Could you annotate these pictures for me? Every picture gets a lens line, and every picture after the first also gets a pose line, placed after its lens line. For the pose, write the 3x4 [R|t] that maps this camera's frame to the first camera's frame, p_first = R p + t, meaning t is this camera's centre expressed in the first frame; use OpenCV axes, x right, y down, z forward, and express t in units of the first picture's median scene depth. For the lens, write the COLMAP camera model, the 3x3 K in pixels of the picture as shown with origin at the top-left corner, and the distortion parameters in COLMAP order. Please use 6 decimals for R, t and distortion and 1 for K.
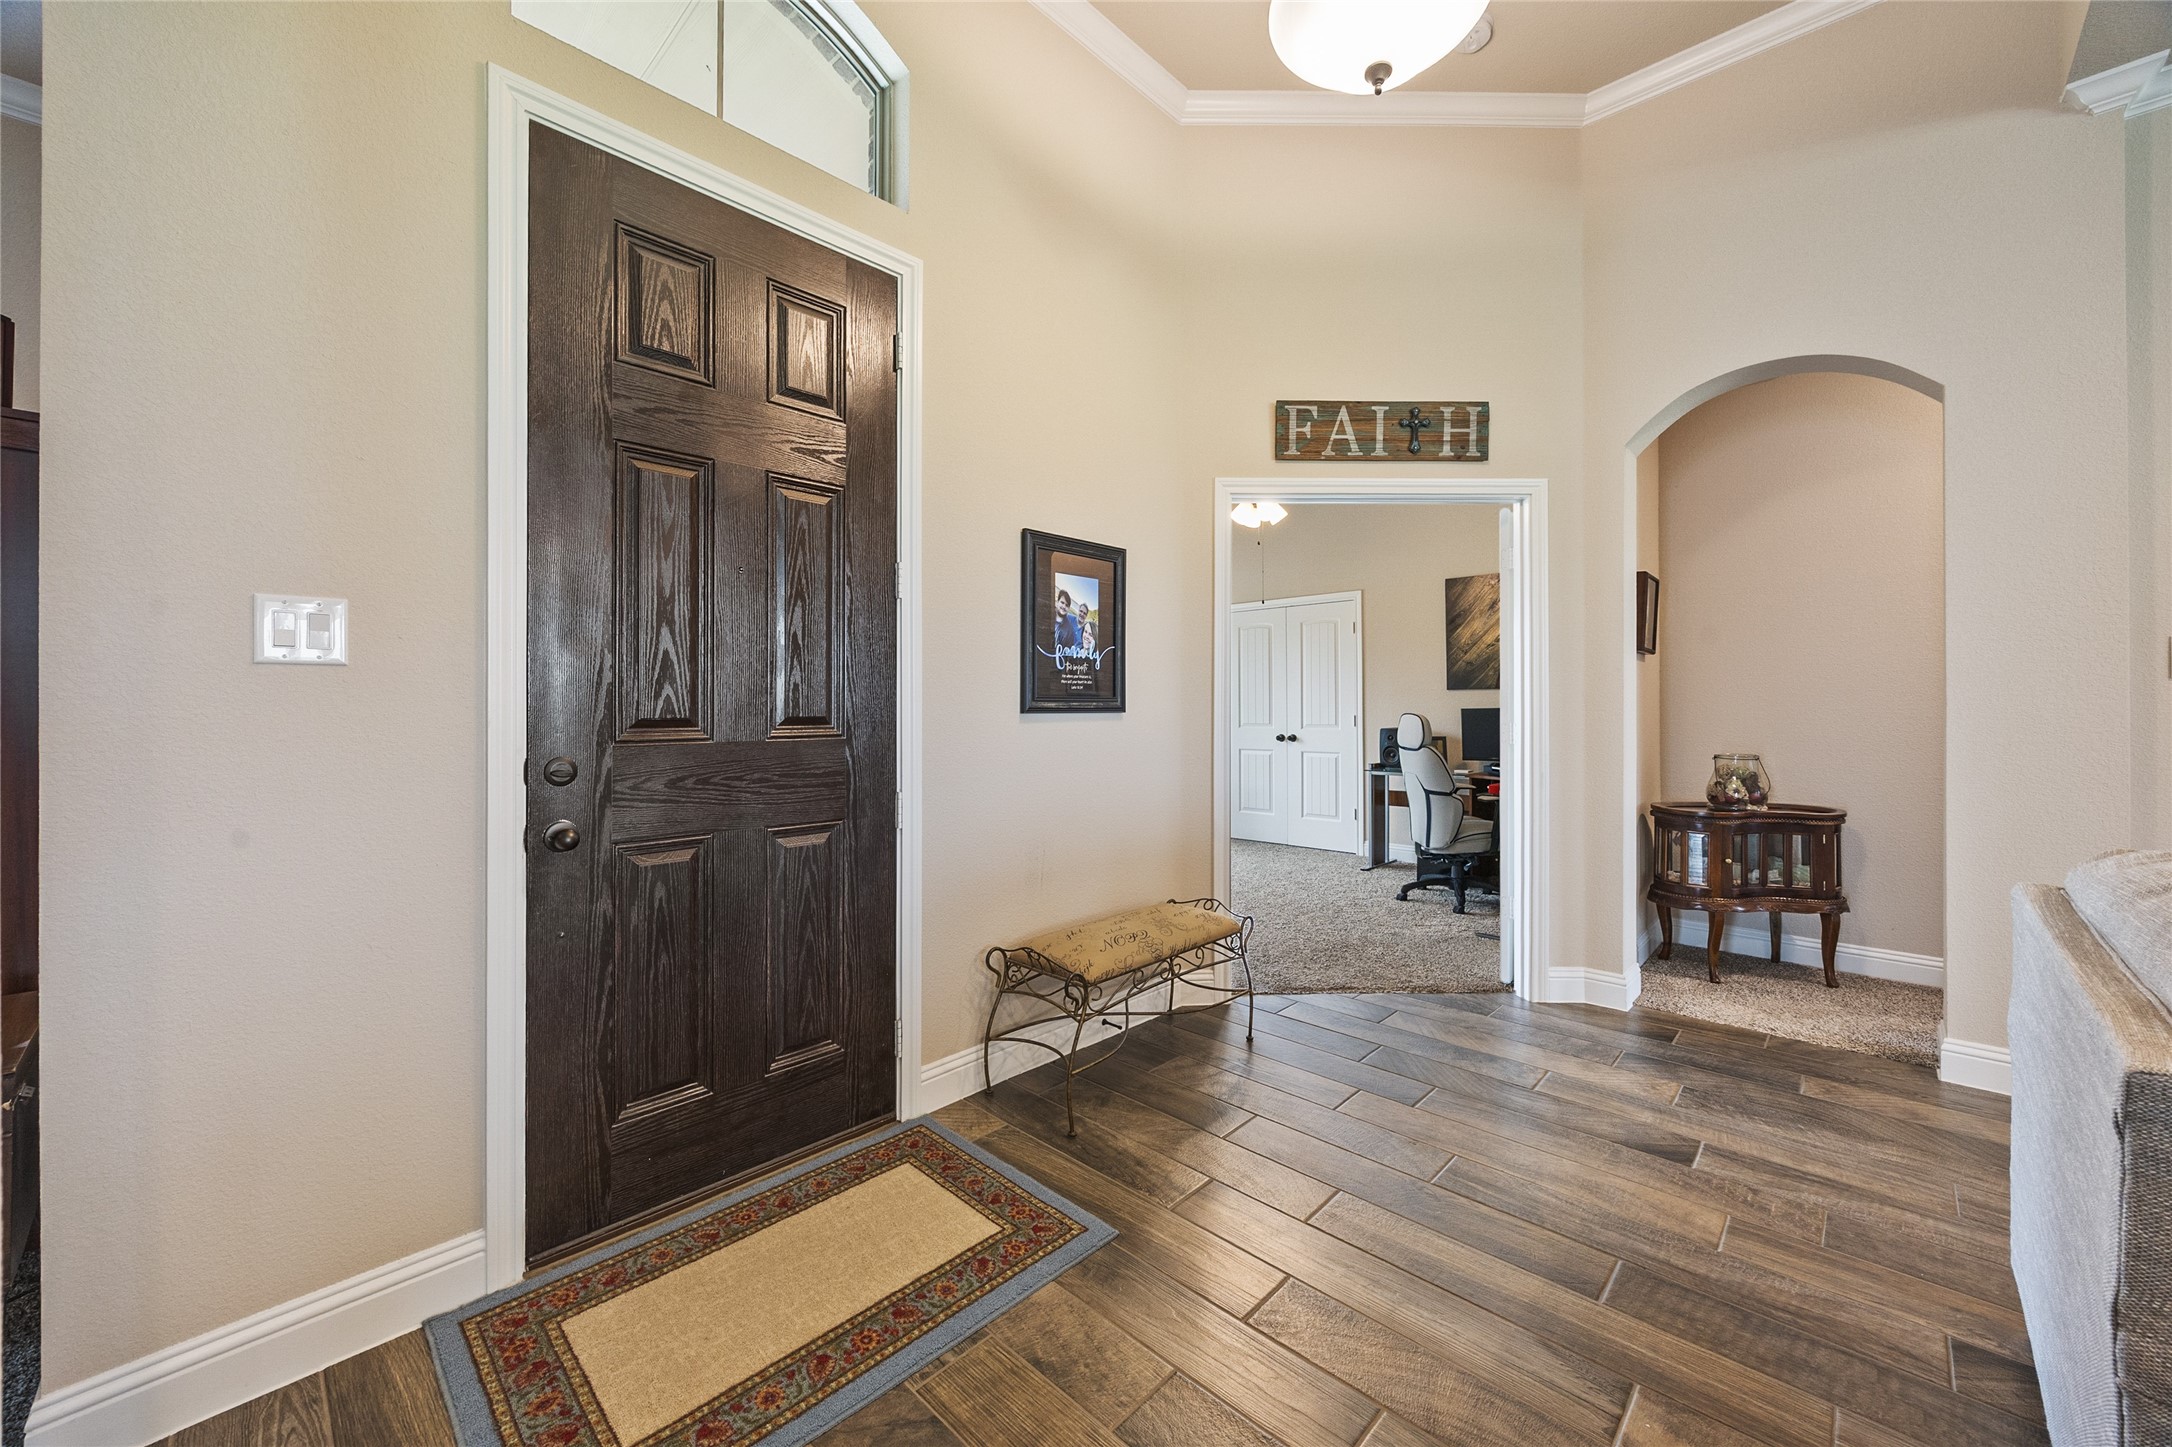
lens RADIAL K [[828.9, 0, 1082.7], [0, 828.9, 710.7], [0, 0, 1]] dist [-0.000505, -0.000493]
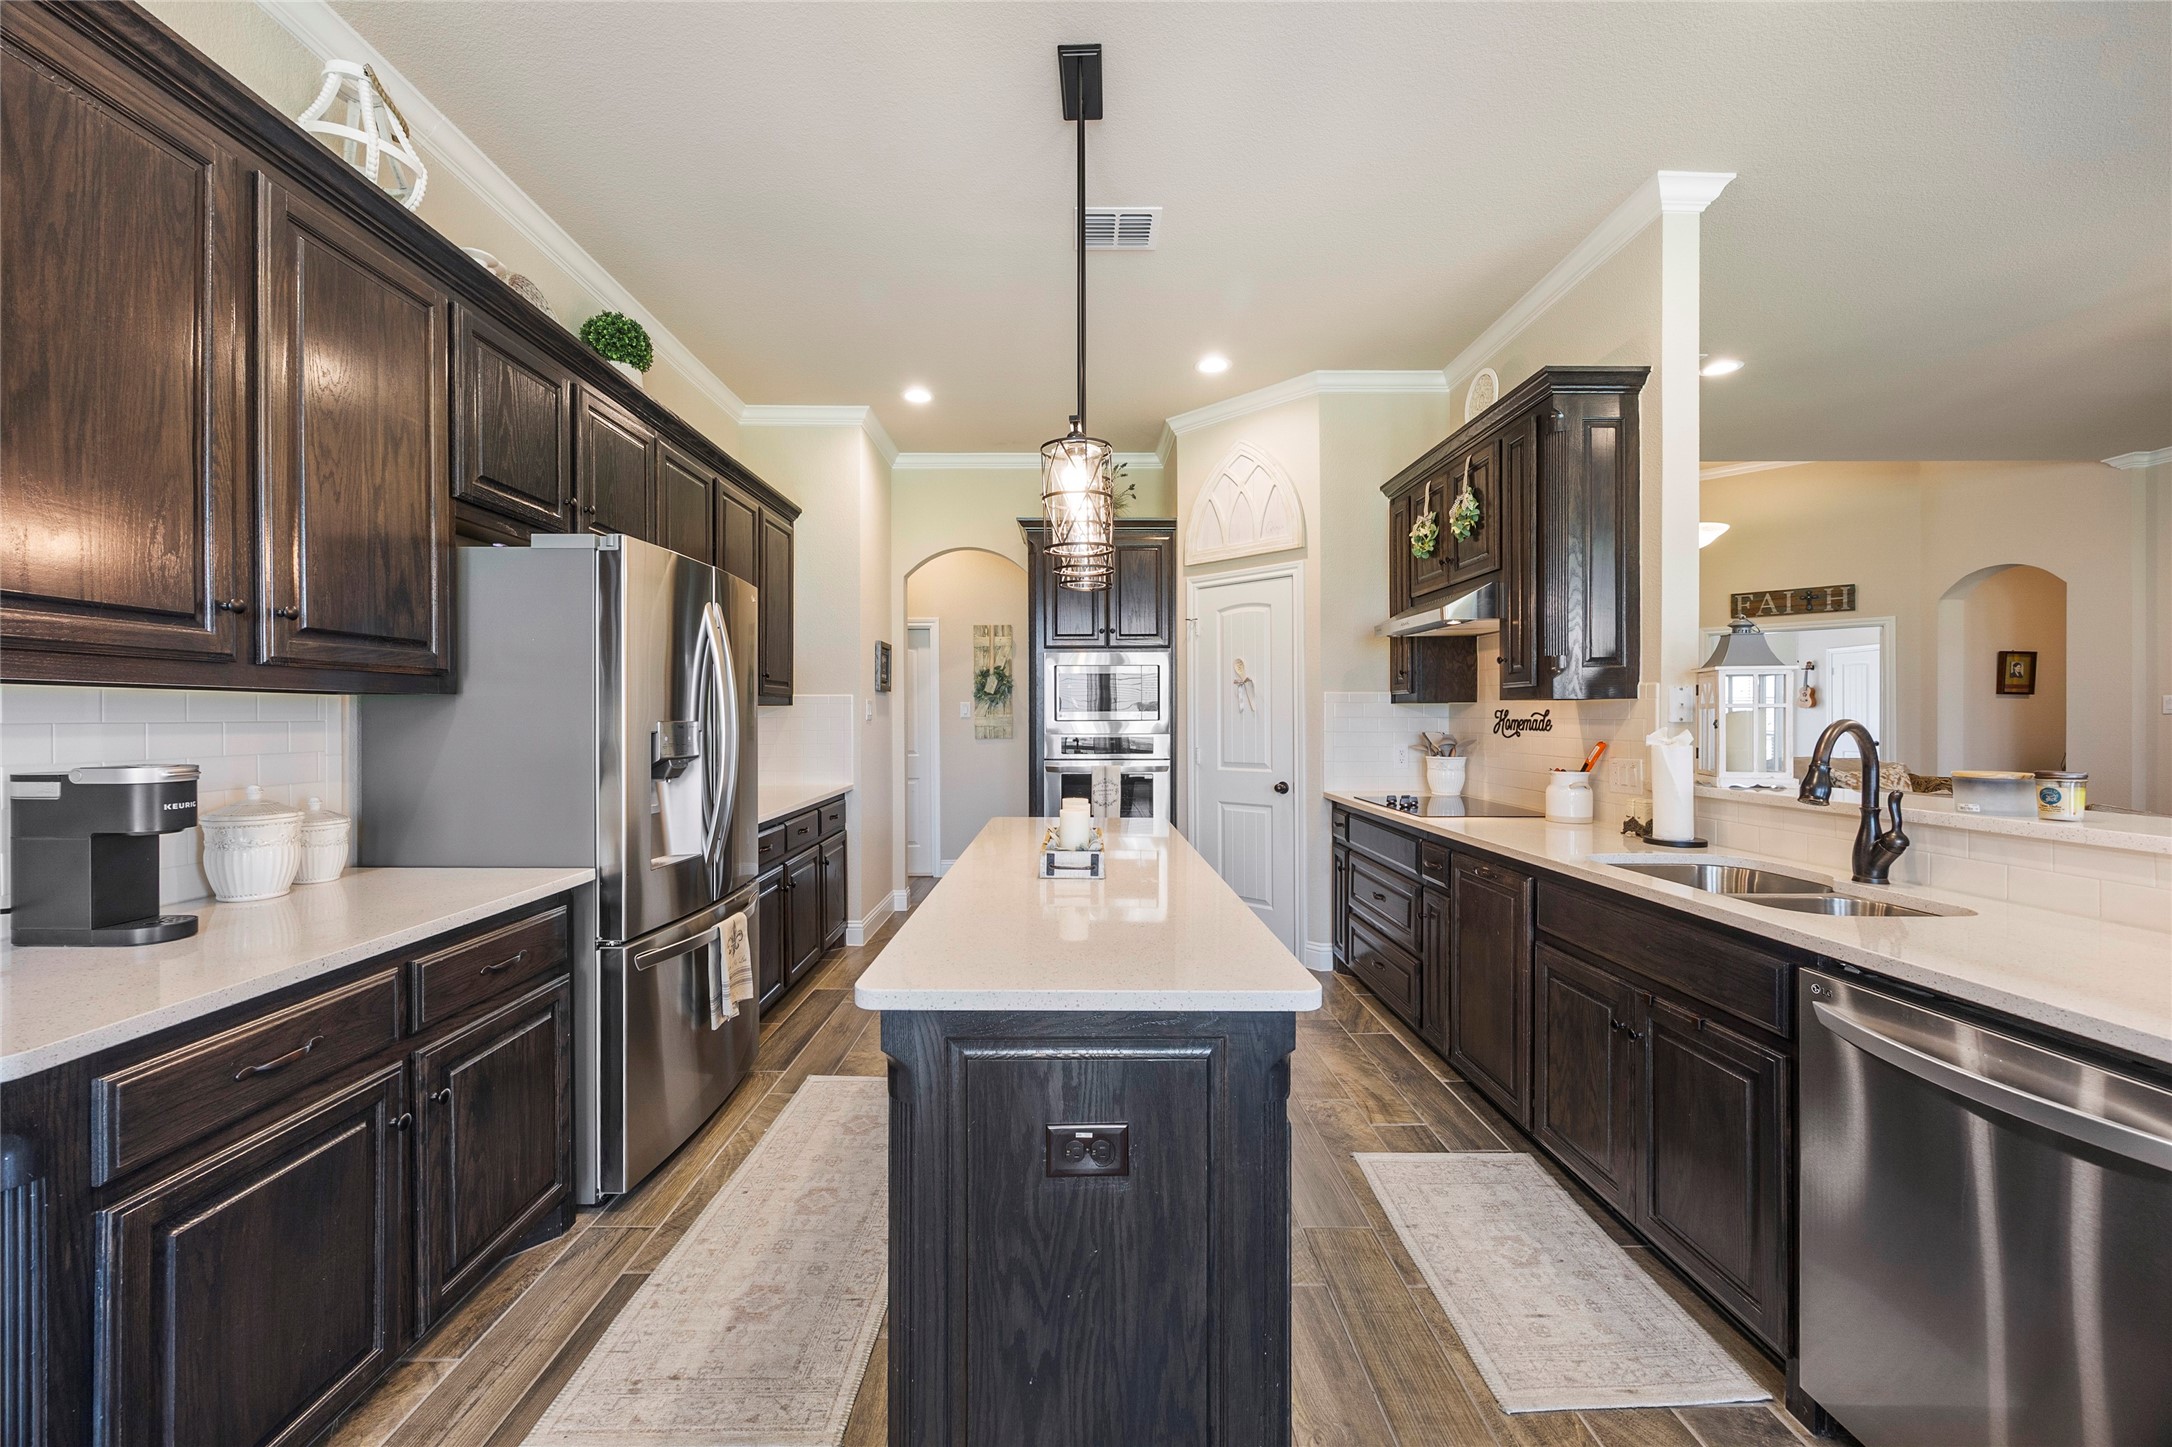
lens RADIAL K [[828.9, 0, 1083.1], [0, 828.9, 720.8], [0, 0, 1]] dist [-0.000505, -0.000493]
pose [[0.707413, 0.004250, -0.706787, 0.675199], [0.000807, 0.999976, 0.006821, -0.035263], [0.706800, -0.005395, 0.707393, -2.227770]]
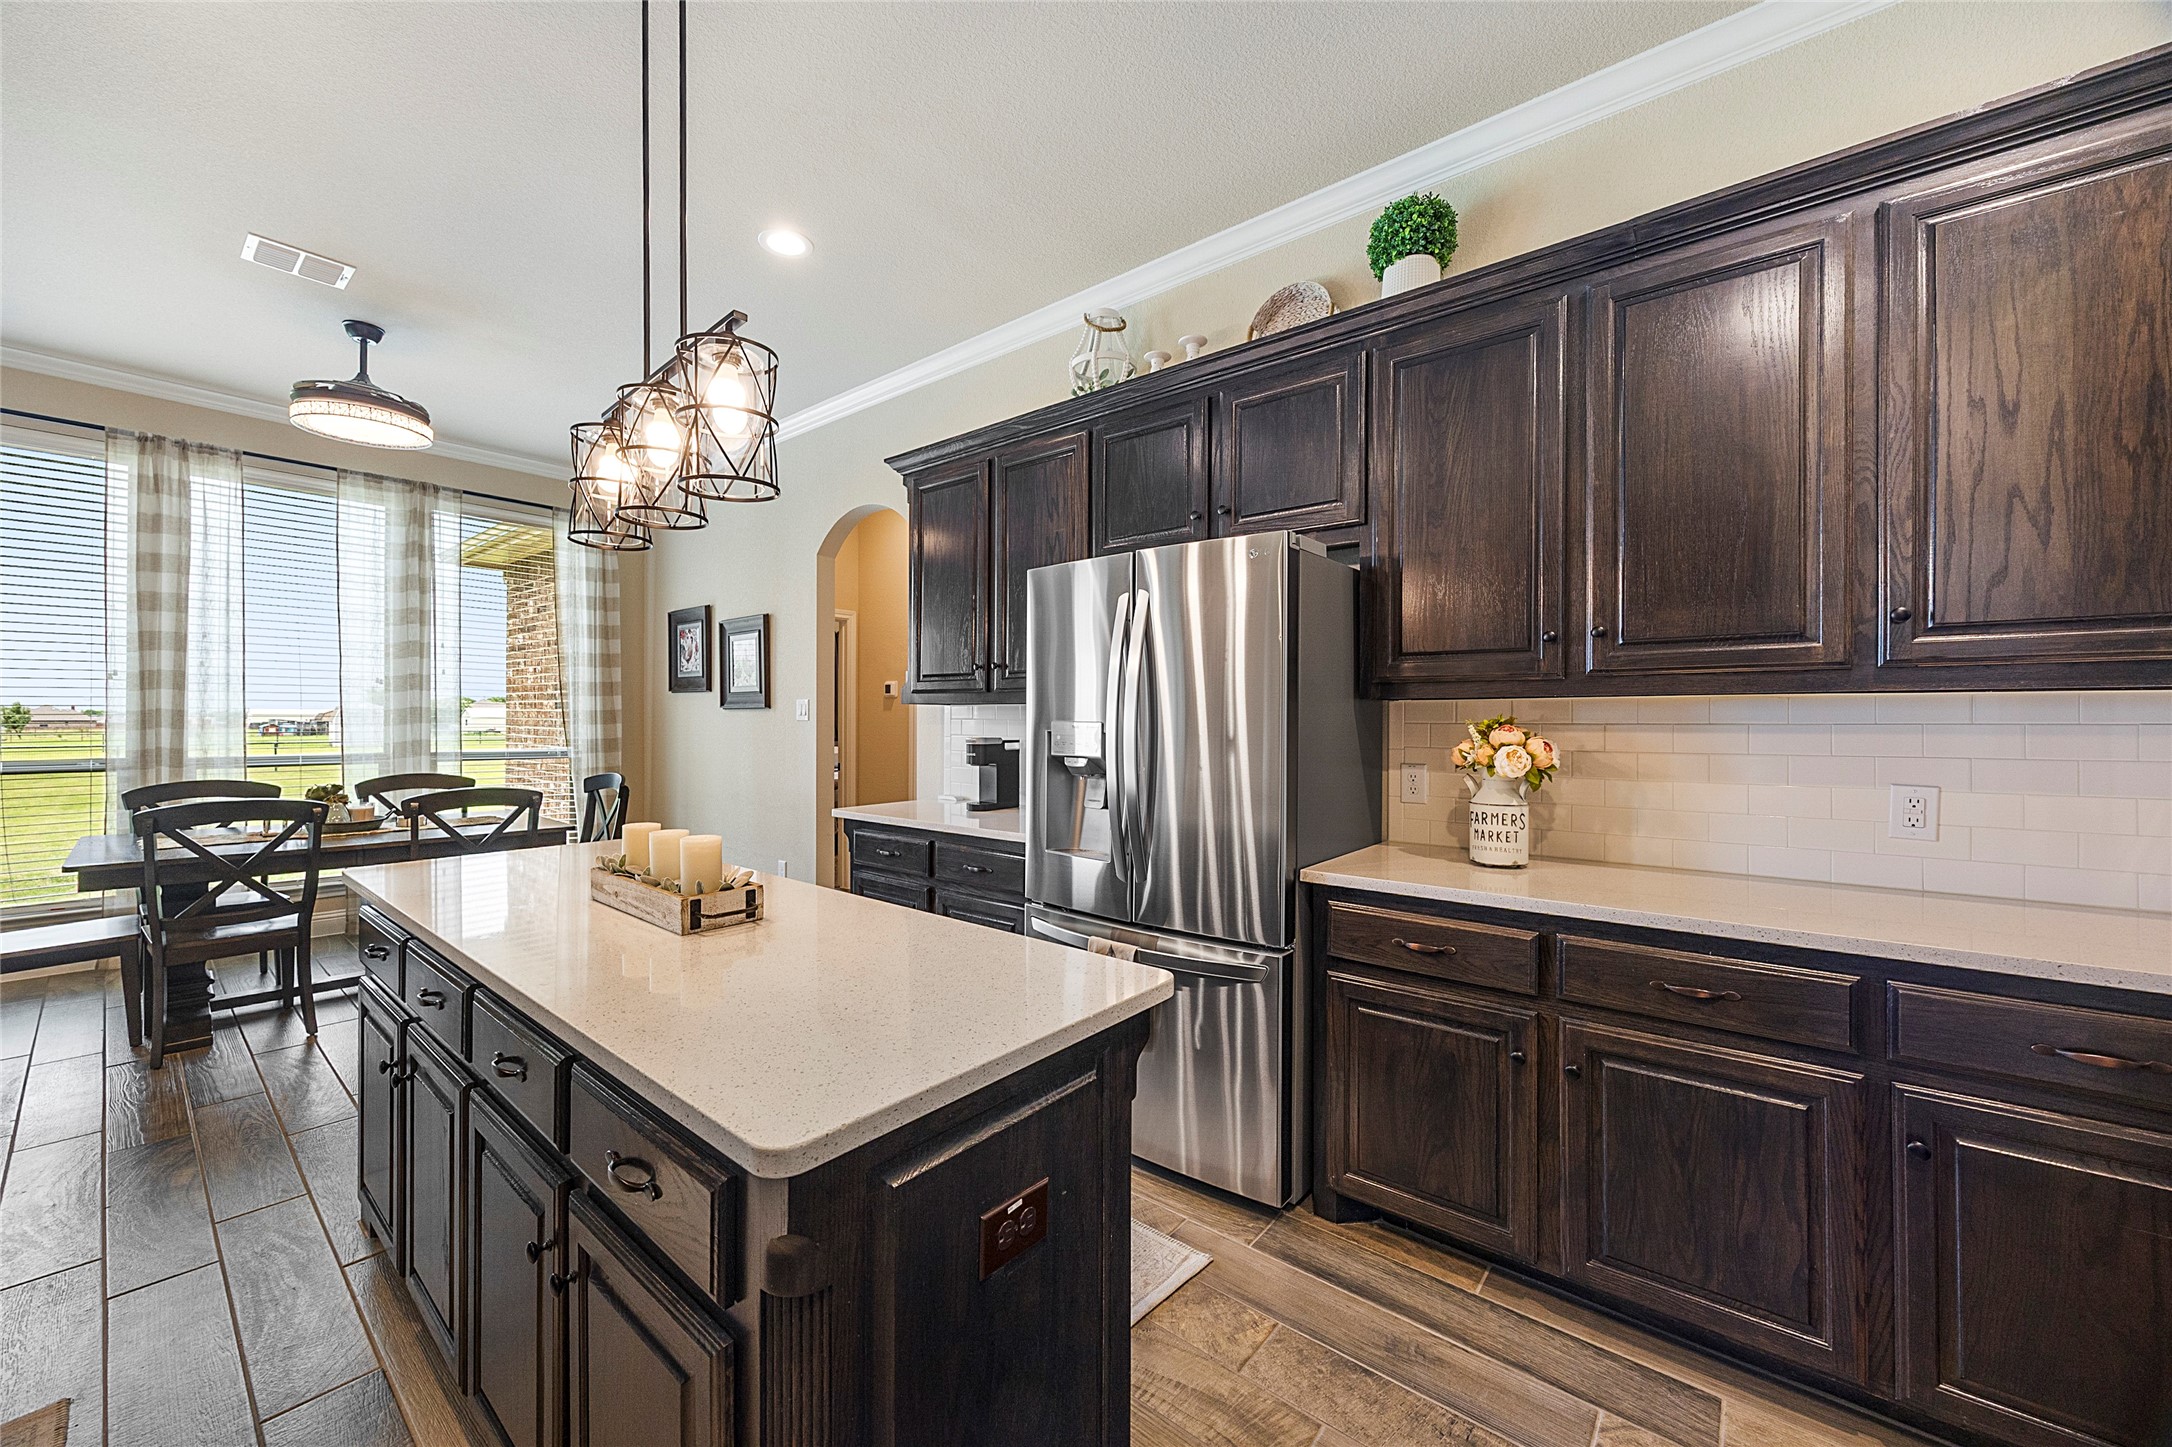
lens RADIAL K [[828.9, 0, 1067.8], [0, 828.9, 722.0], [0, 0, 1]] dist [-0.000505, -0.000493]
pose [[-0.997699, -0.006385, -0.067504, -0.094432], [-0.006571, 0.999975, 0.002532, -0.033478], [0.067486, 0.002969, -0.997716, -1.104425]]
